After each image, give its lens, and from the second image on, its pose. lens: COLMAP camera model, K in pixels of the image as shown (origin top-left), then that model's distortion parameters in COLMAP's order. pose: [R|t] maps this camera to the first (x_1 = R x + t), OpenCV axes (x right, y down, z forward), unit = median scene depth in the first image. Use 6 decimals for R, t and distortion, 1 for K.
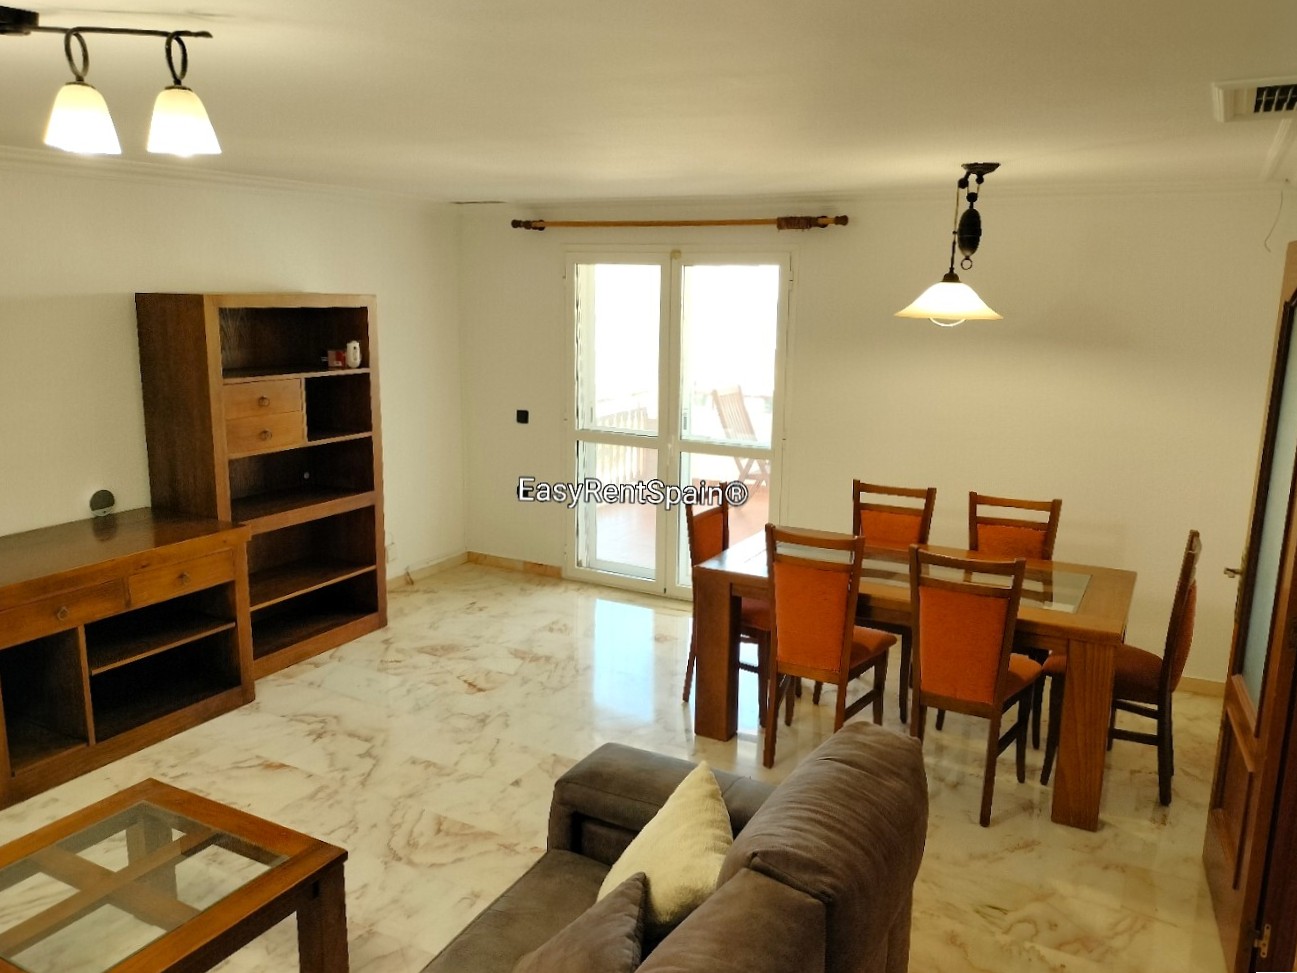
lens RADIAL K [[1001.8, 0, 648.5], [0, 1001.8, 486.5], [0, 0, 1]] dist [0.085041, -0.158028]
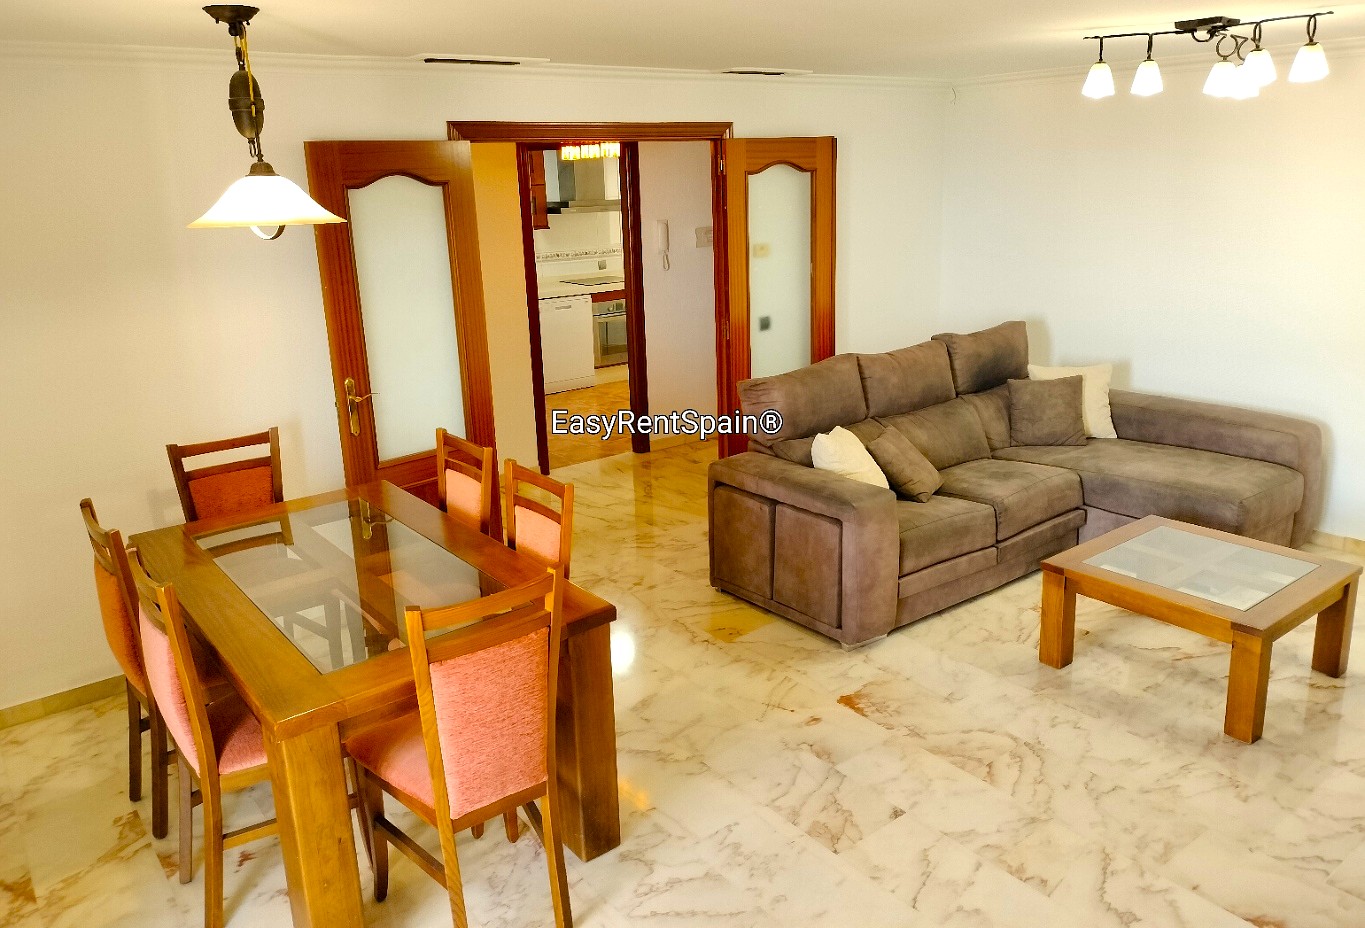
lens RADIAL K [[988.0, 0, 679.6], [0, 988.0, 415.9], [0, 0, 1]] dist [0.000020, -0.044440]
pose [[-0.912869, -0.084237, 0.399467, -0.224467], [0.098513, 0.904115, 0.415778, -0.277291], [-0.396188, 0.418903, -0.817040, 1.367102]]
